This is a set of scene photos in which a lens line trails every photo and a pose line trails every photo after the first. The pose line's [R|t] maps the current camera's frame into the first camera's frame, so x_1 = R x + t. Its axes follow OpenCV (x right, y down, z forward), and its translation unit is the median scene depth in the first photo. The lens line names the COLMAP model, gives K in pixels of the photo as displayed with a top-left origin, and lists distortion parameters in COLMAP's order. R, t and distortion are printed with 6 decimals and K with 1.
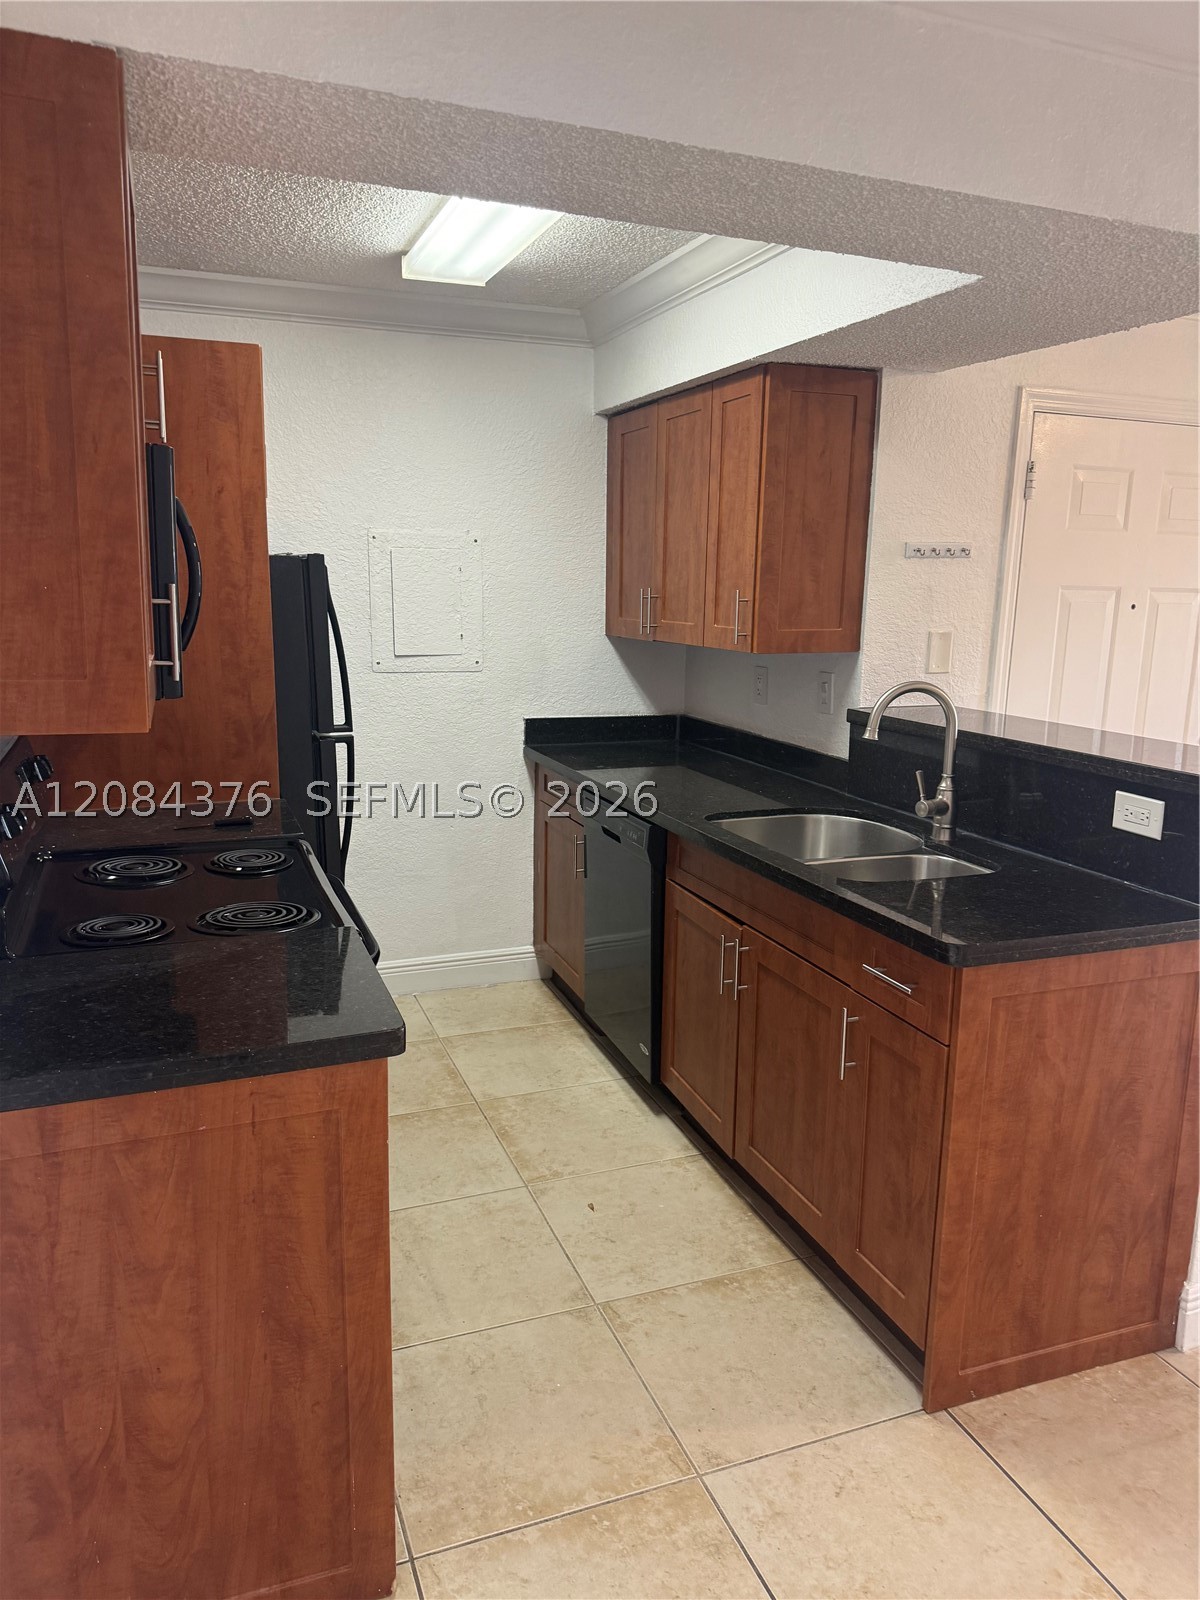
lens RADIAL K [[1120.3, 0, 599.0], [0, 1120.3, 802.2], [0, 0, 1]] dist [0.001582, -0.002672]
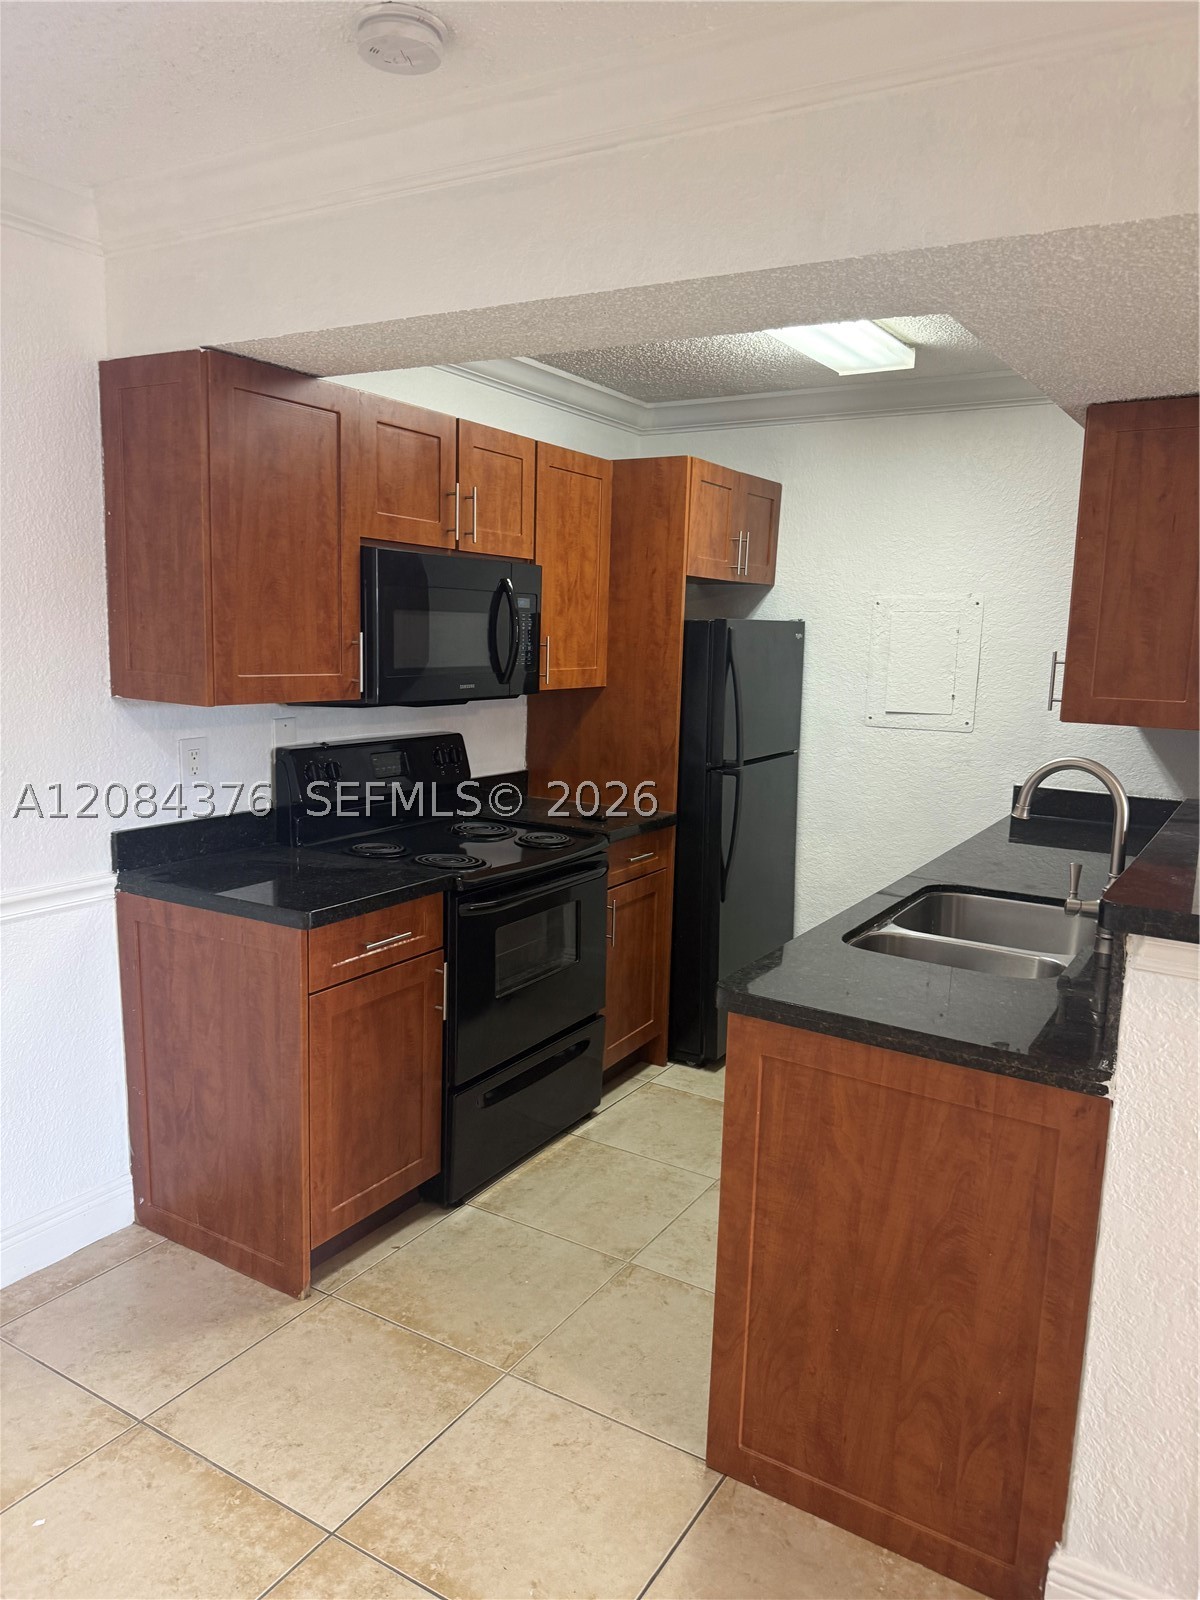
lens RADIAL K [[1123.4, 0, 606.0], [0, 1123.4, 804.8], [0, 0, 1]] dist [0.109929, -0.174261]
pose [[0.612953, 0.121609, -0.780705, 0.953222], [-0.168105, 0.985534, 0.021531, -0.038721], [0.772029, 0.118043, 0.624529, 0.228914]]
